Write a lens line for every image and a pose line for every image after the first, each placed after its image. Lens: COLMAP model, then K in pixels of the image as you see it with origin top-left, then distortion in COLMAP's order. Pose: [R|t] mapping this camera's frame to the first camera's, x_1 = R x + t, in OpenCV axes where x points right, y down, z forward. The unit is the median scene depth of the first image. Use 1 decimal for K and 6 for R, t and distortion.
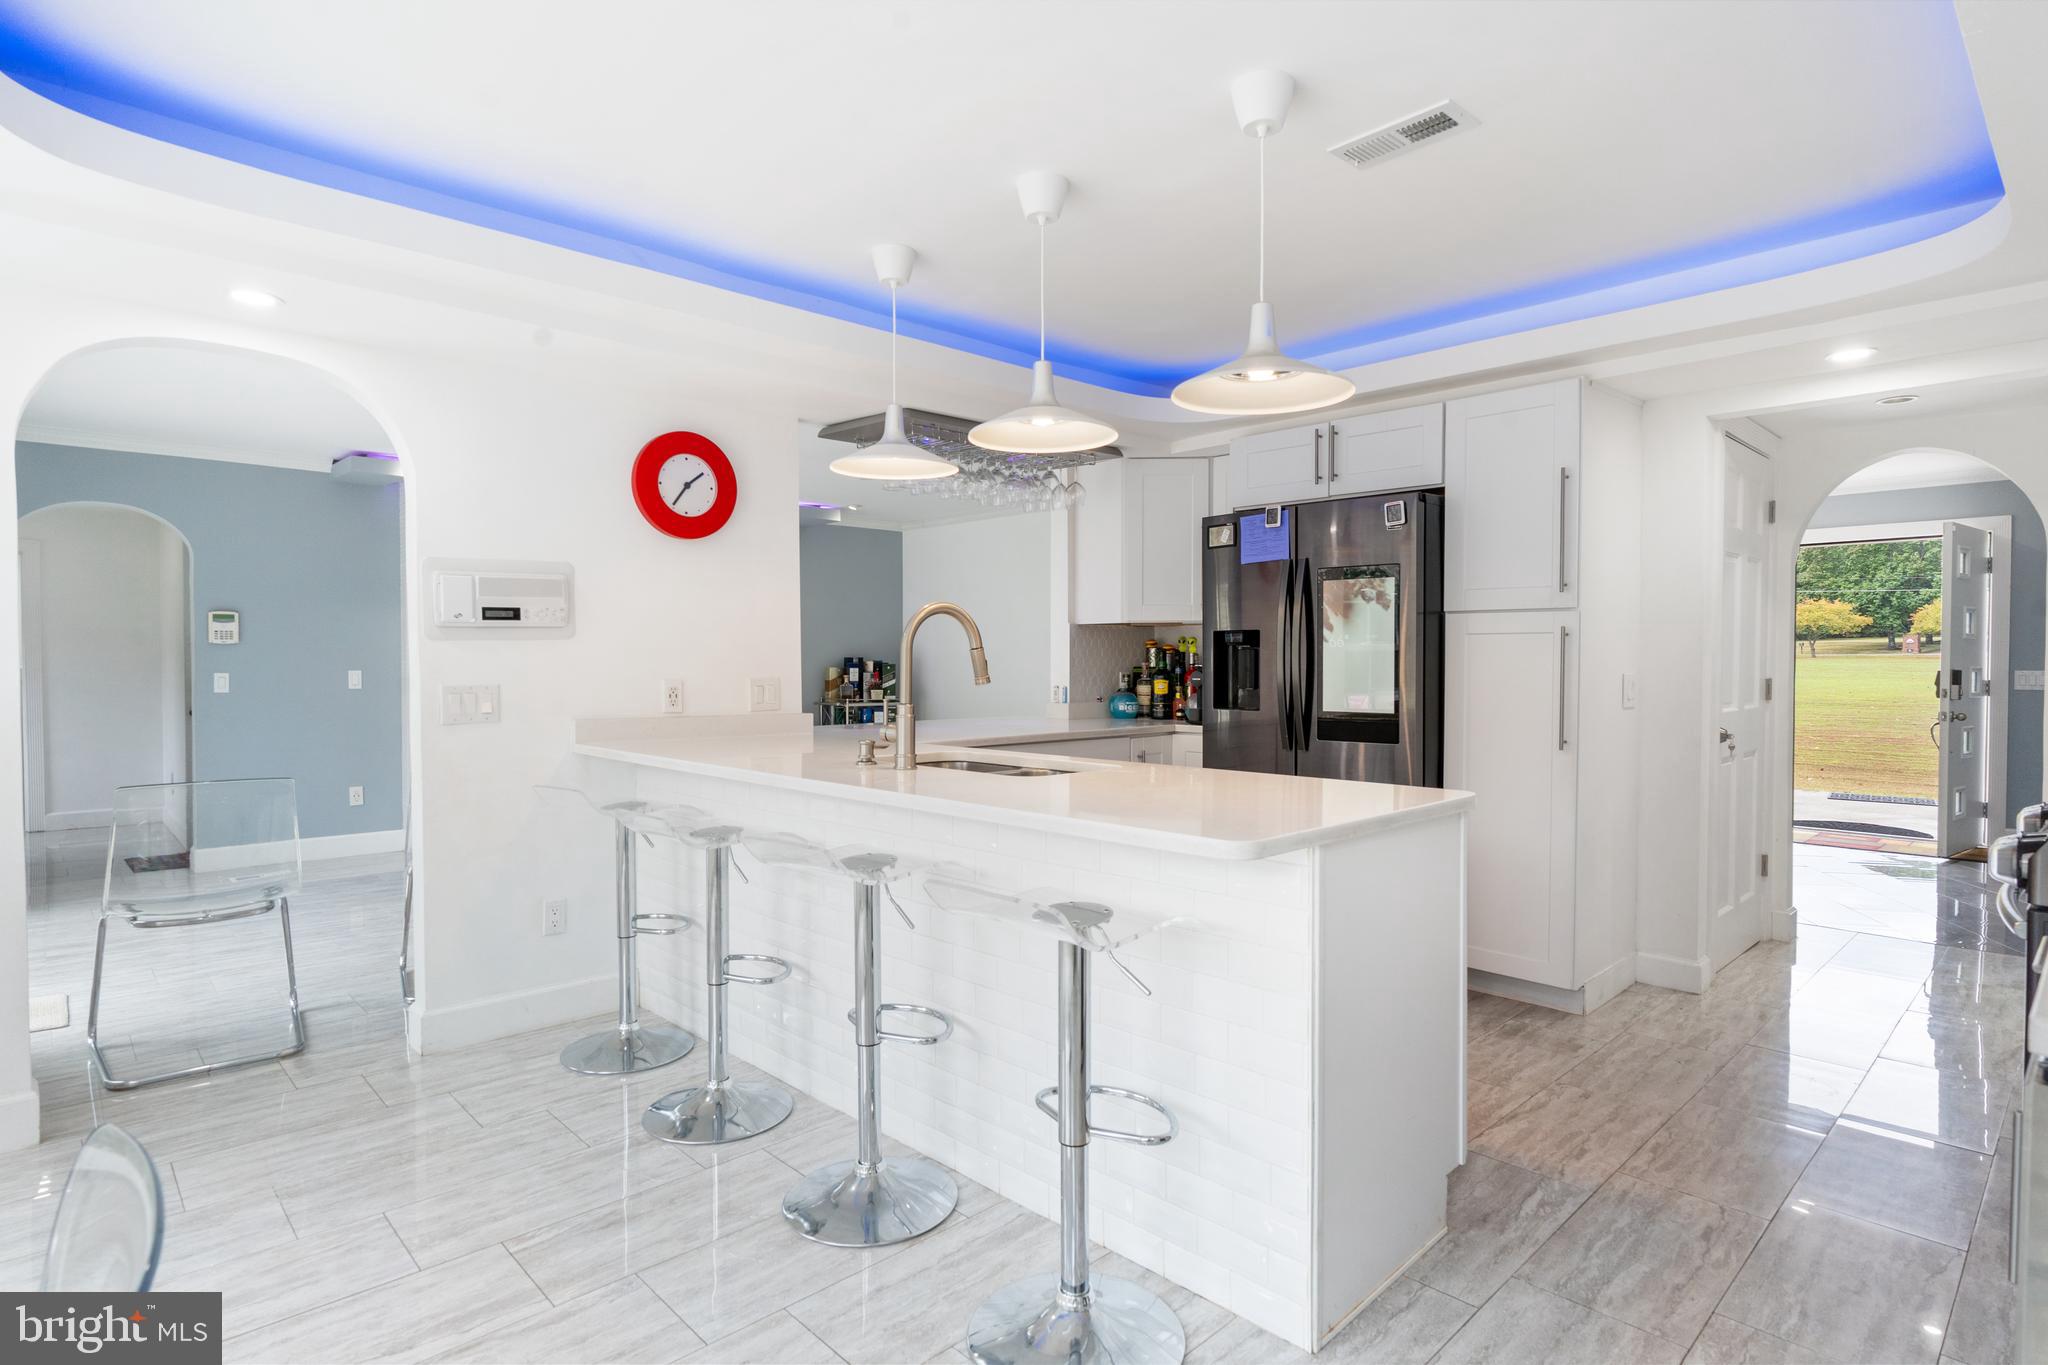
lens RADIAL K [[1065.6, 0, 1044.7], [0, 1065.6, 681.0], [0, 0, 1]] dist [-0.005410, 0.003540]
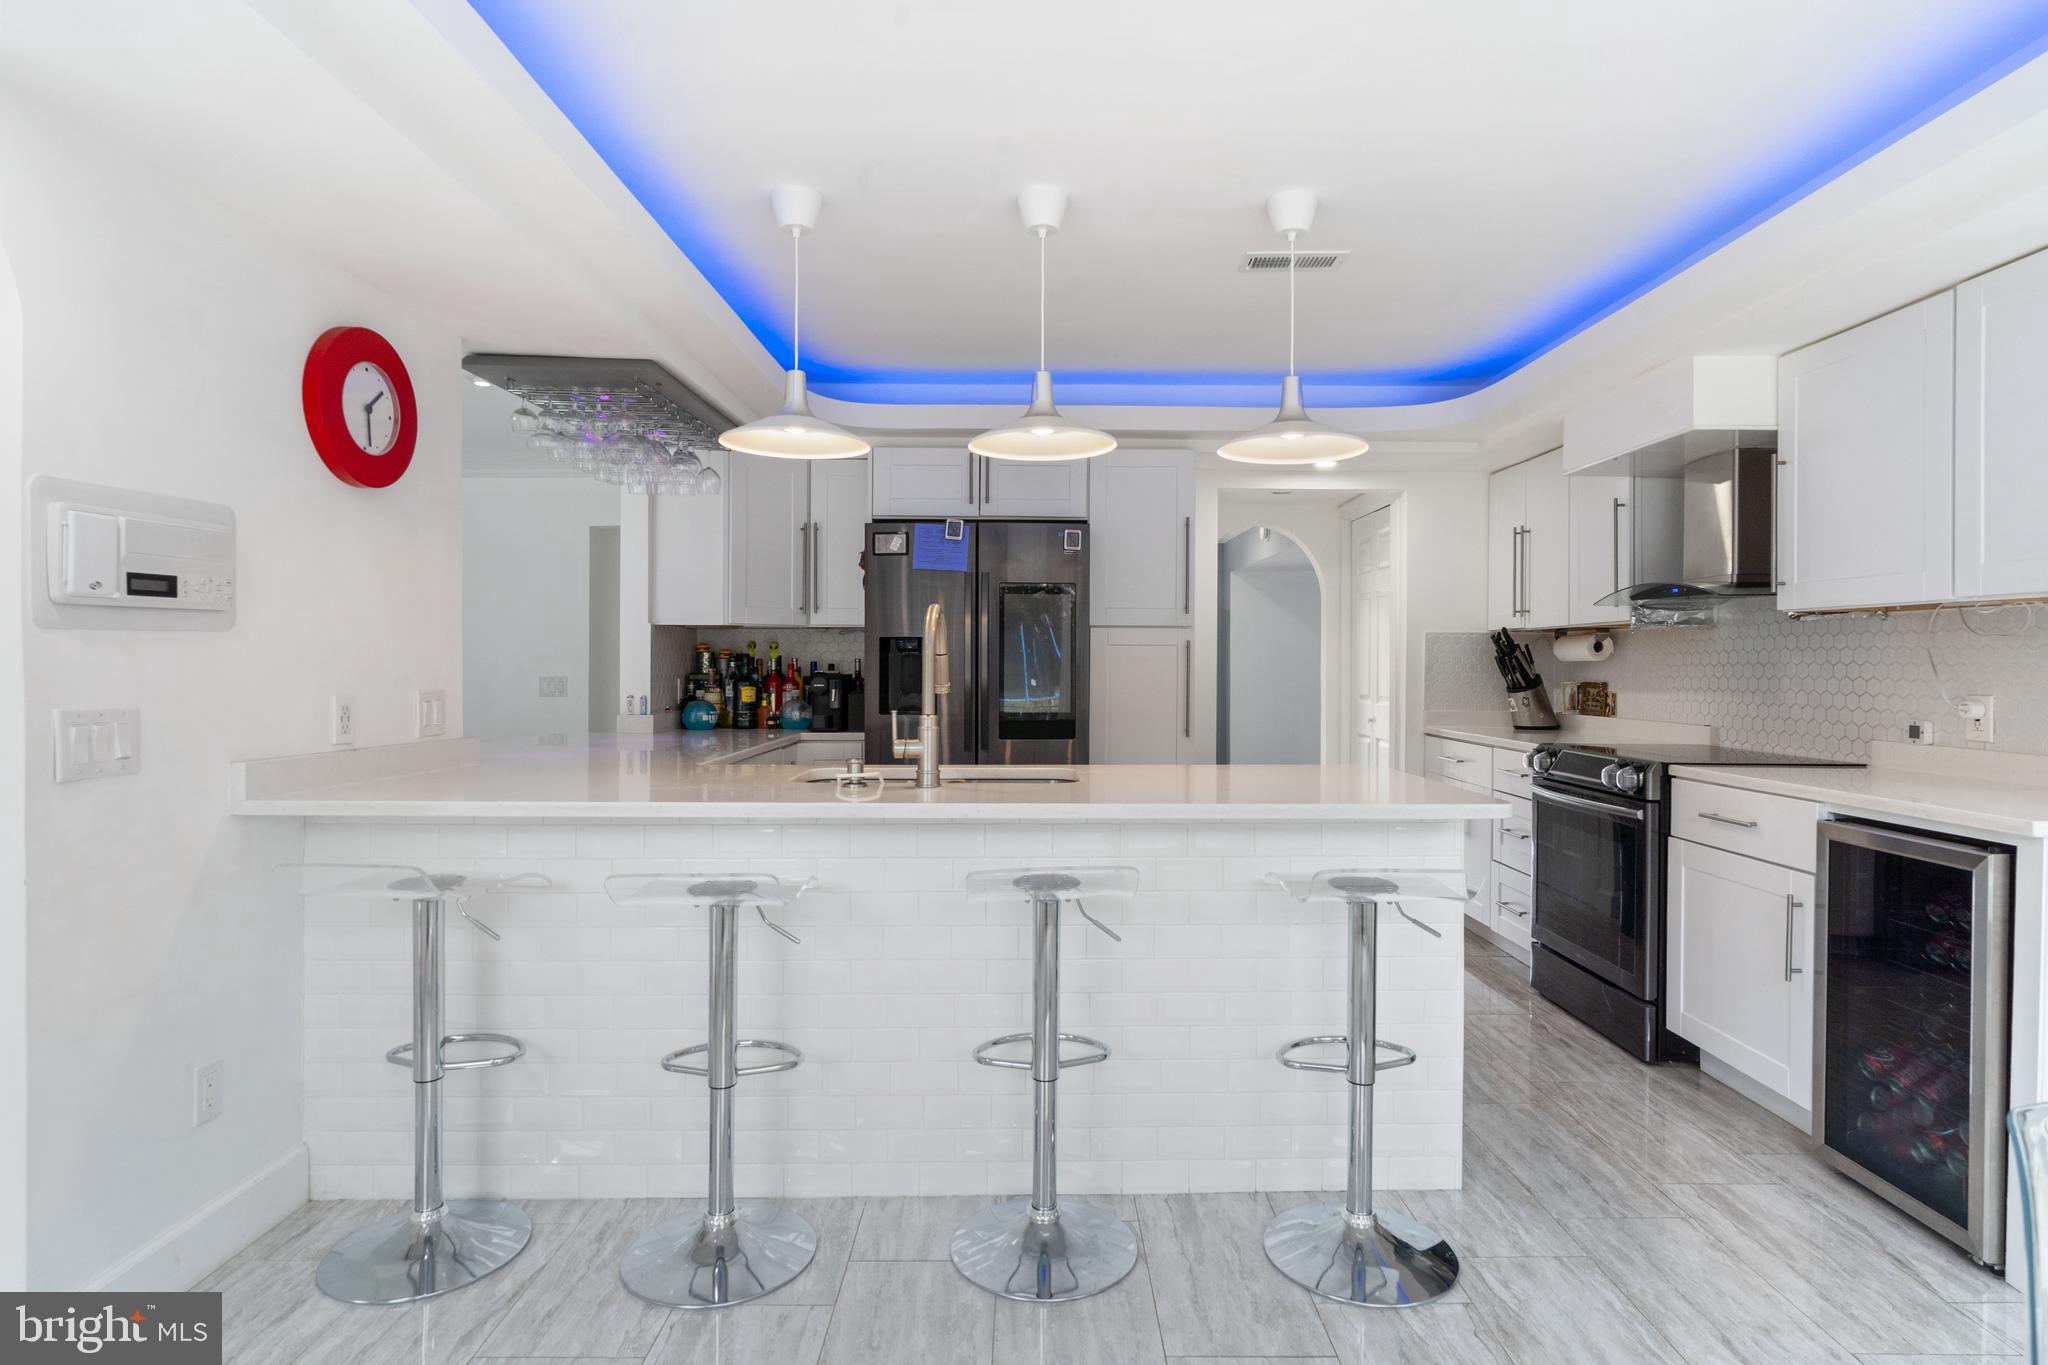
lens RADIAL K [[1065.6, 0, 1047.0], [0, 1065.6, 665.1], [0, 0, 1]] dist [-0.005410, 0.003540]
pose [[0.691177, 0.002146, 0.722682, -0.501093], [0.011750, 0.999830, -0.014207, -0.004519], [-0.722590, 0.018311, 0.691034, 0.208282]]
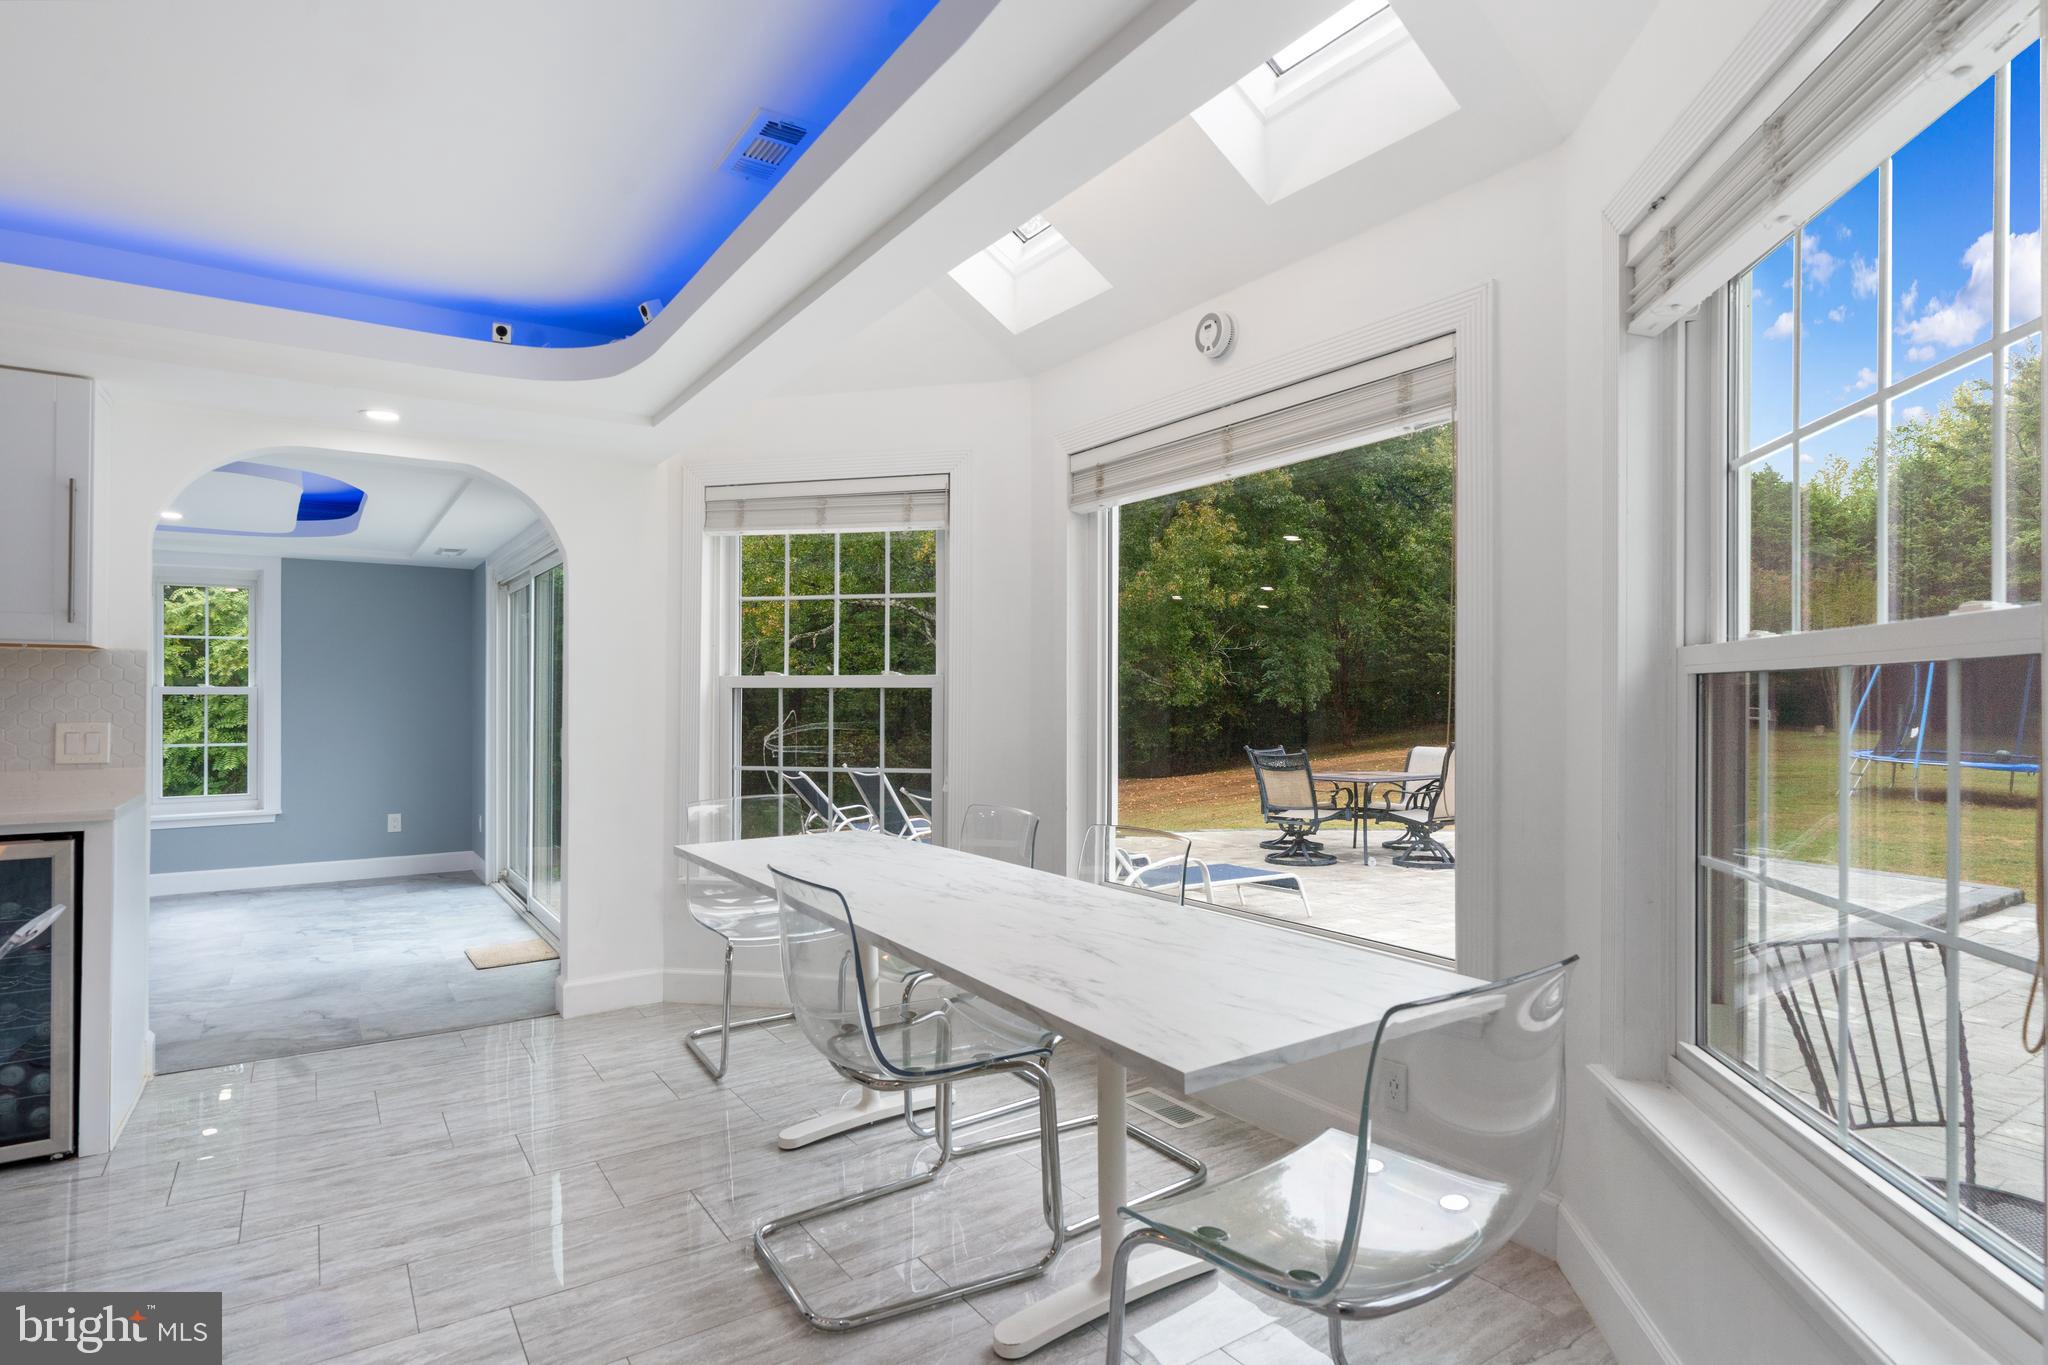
lens RADIAL K [[1065.6, 0, 1022.0], [0, 1065.6, 695.0], [0, 0, 1]] dist [-0.005410, 0.003540]
pose [[-0.982945, 0.002685, 0.183881, -0.535213], [0.005719, 0.999856, 0.015974, -0.015413], [-0.183811, 0.016753, -0.982819, 0.813921]]
